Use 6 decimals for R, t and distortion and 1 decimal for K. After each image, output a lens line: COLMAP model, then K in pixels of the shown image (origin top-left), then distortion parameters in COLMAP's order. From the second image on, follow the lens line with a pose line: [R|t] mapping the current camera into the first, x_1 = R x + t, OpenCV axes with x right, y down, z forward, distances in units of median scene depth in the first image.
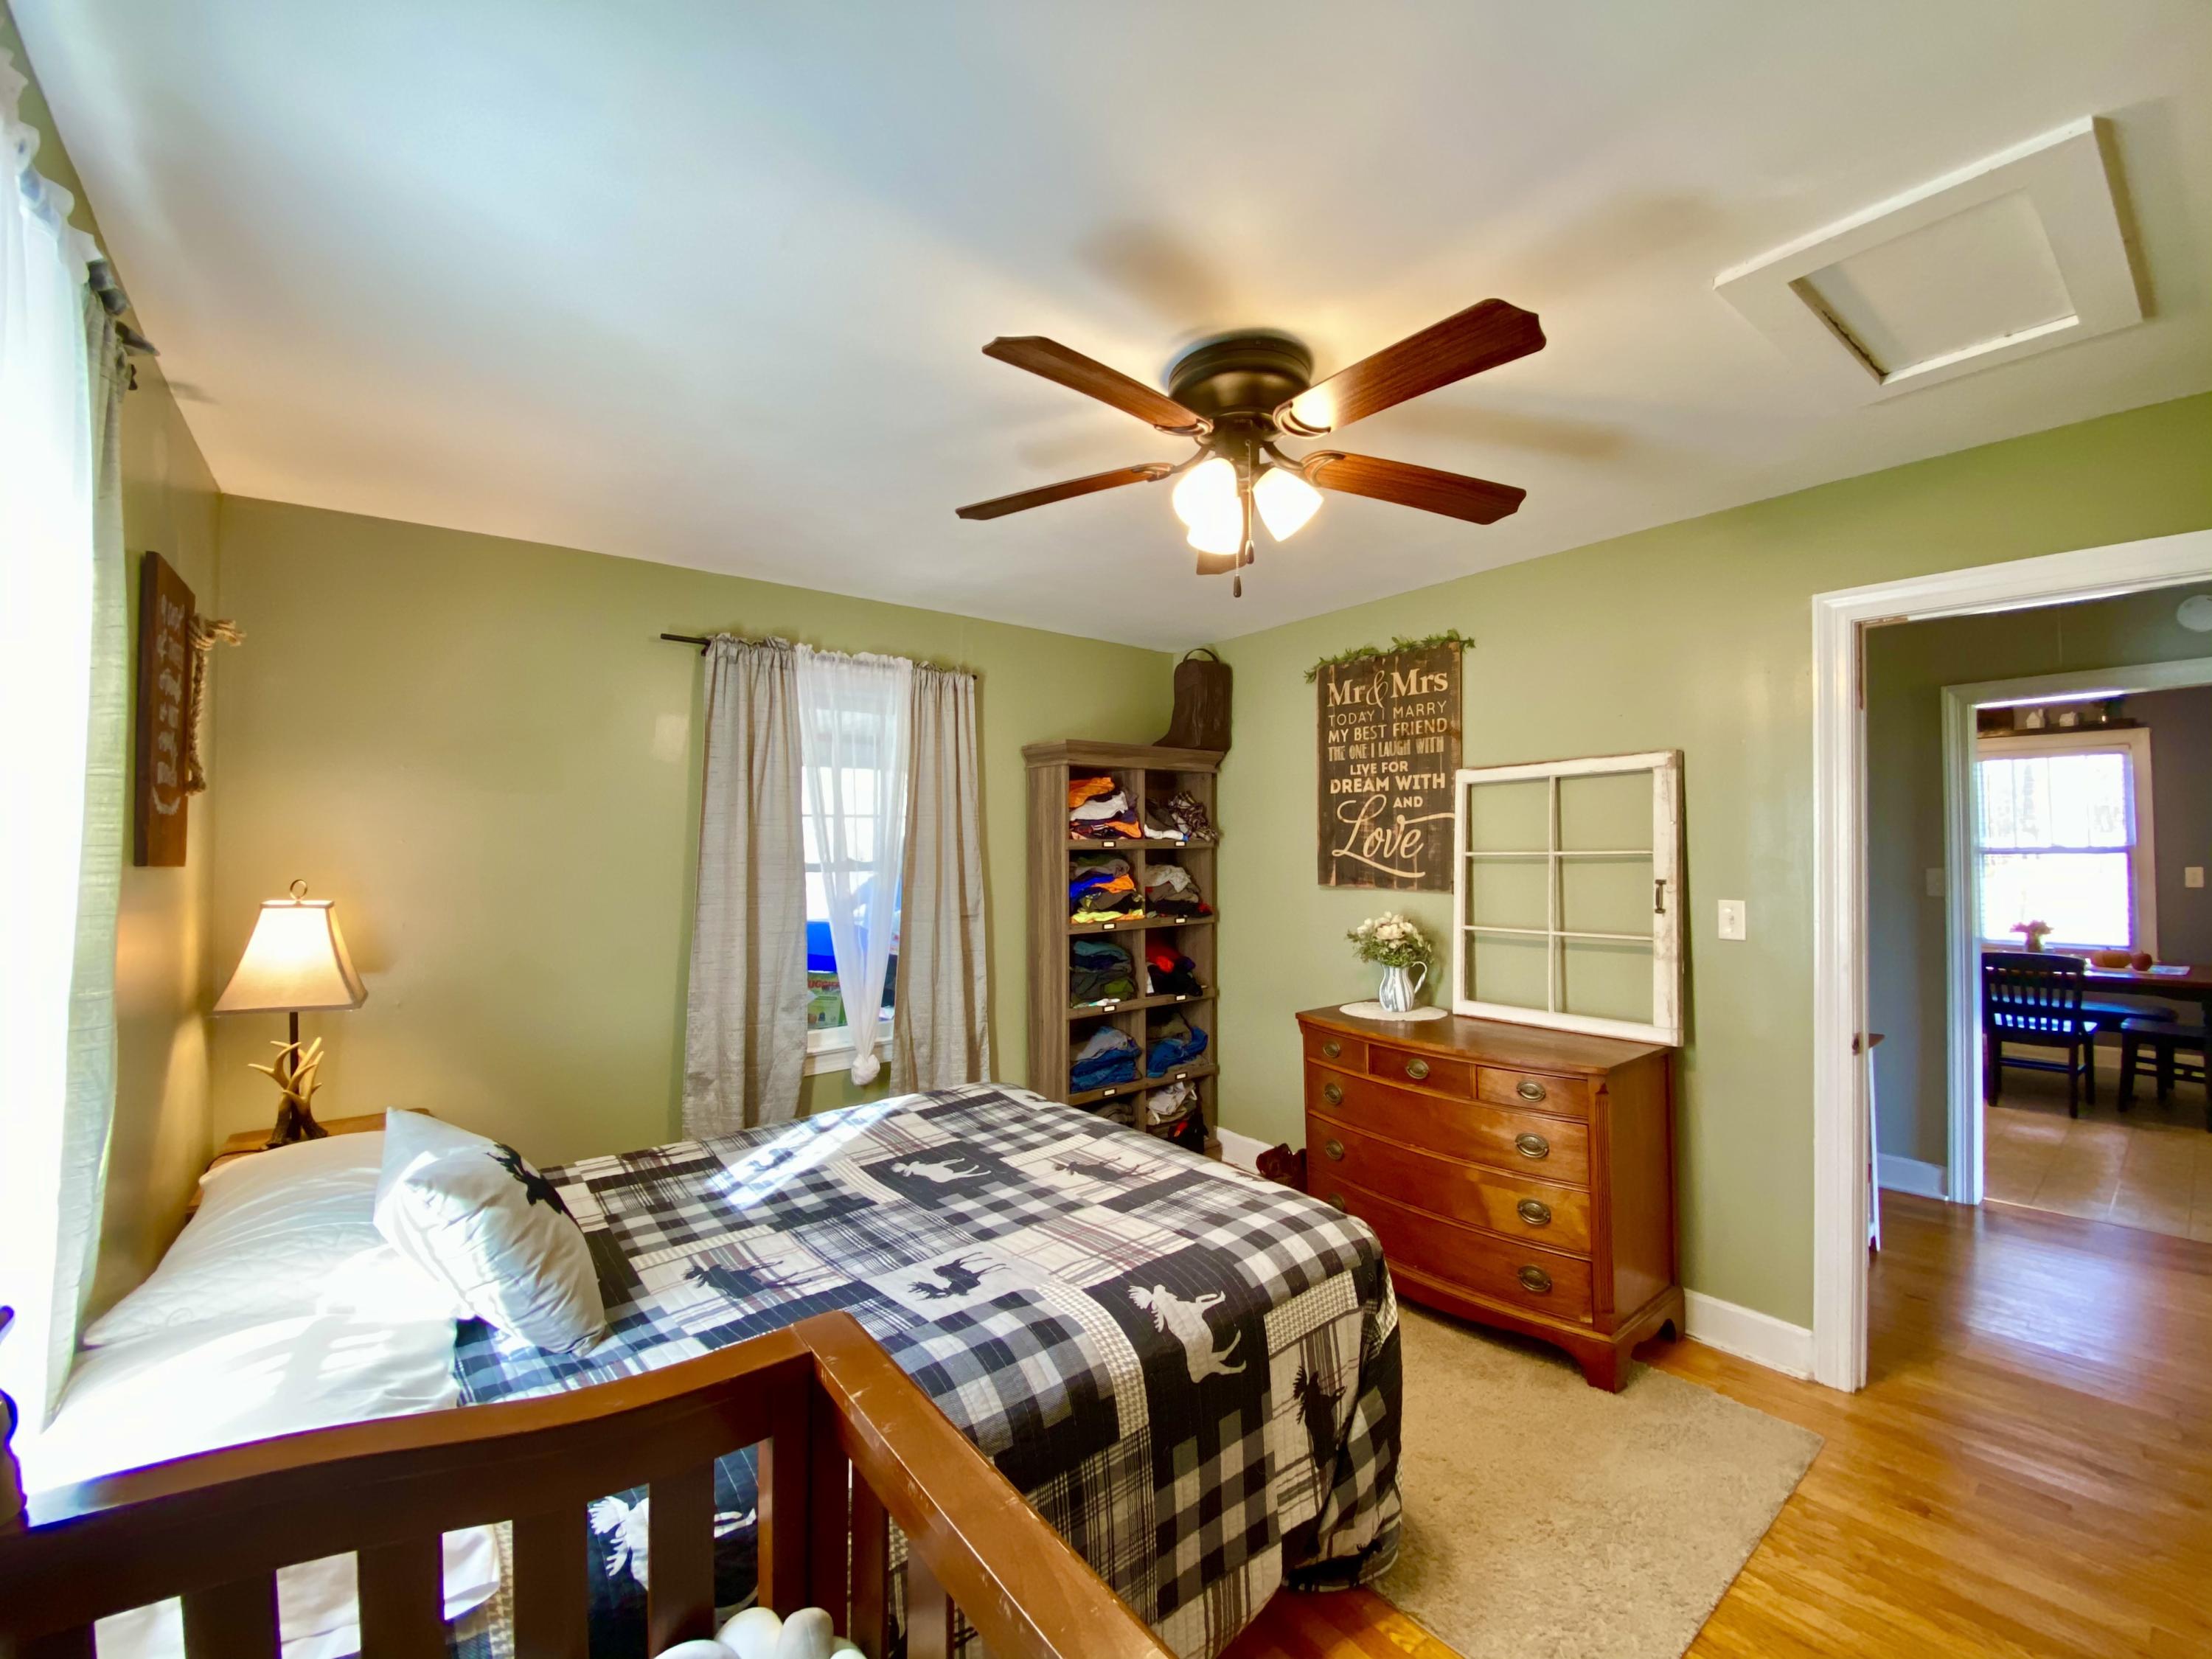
lens RADIAL K [[896.0, 0, 1117.2], [0, 896.0, 837.9], [0, 0, 1]] dist [0.003258, -0.011636]
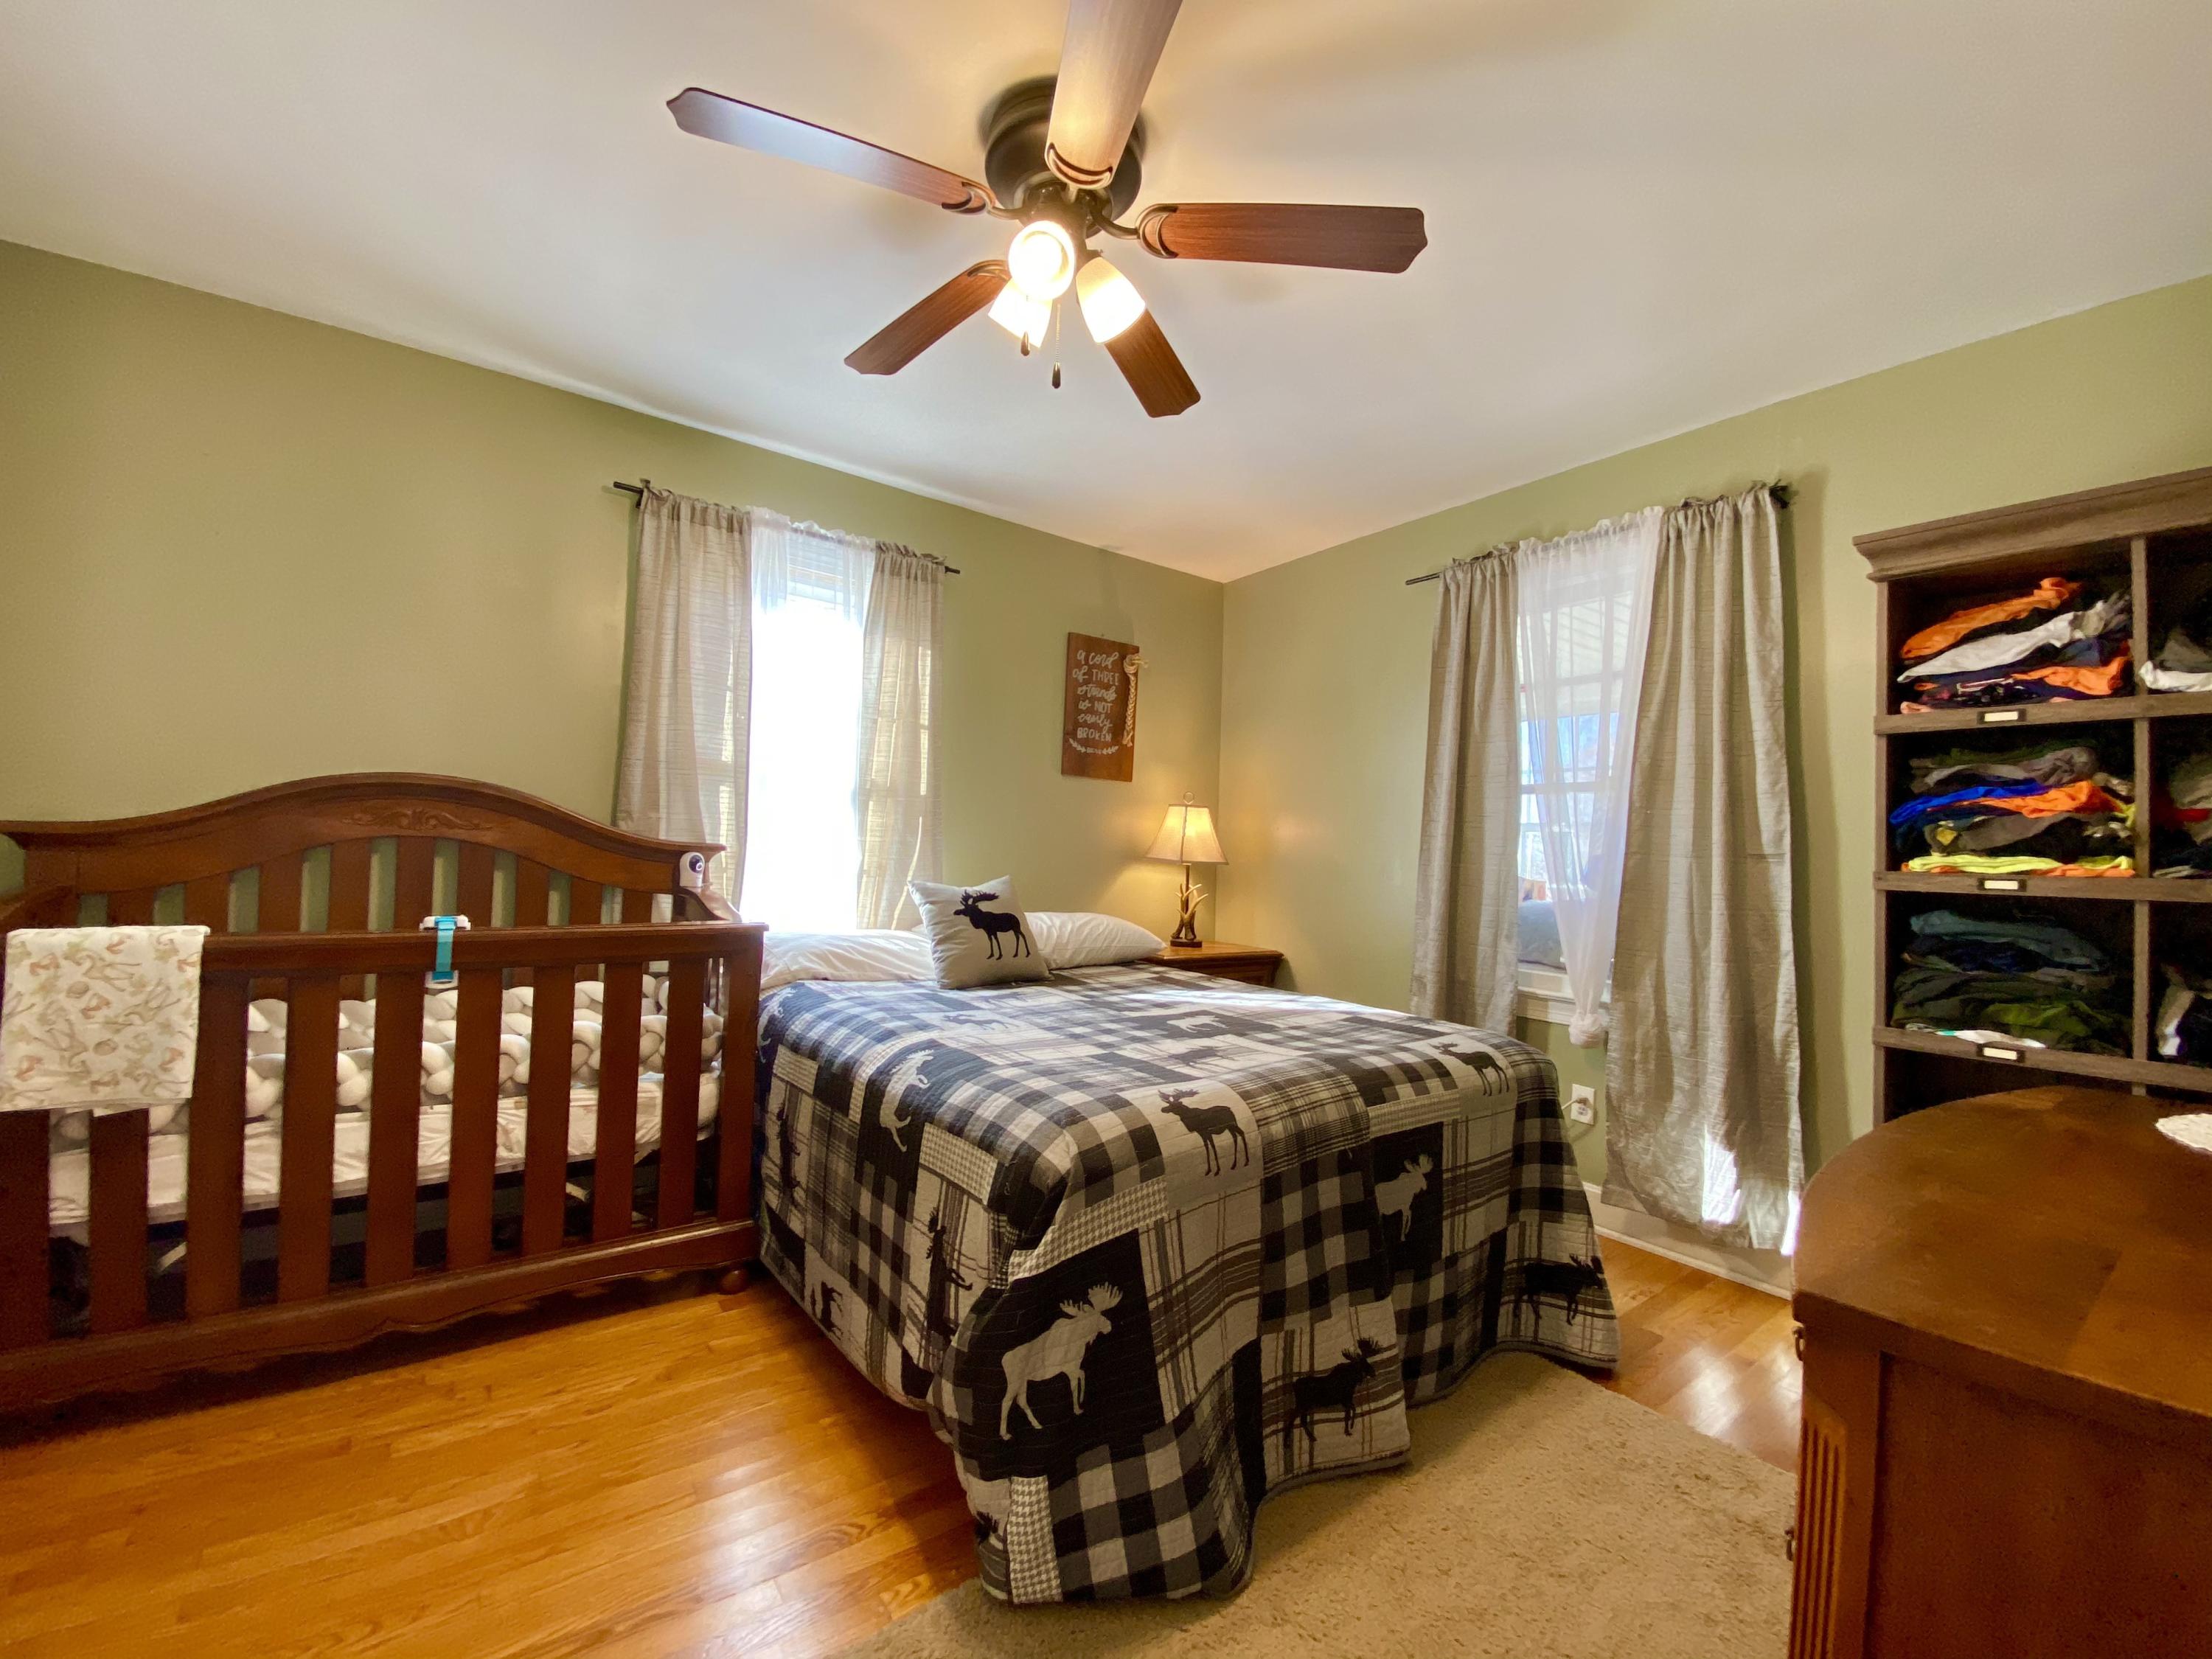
lens RADIAL K [[896.0, 0, 1122.3], [0, 896.0, 836.5], [0, 0, 1]] dist [0.003258, -0.011636]
pose [[-0.090397, -0.023000, -0.995640, 0.518796], [-0.031263, 0.999306, -0.020246, 0.097648], [0.995415, 0.029296, -0.091053, 0.571604]]
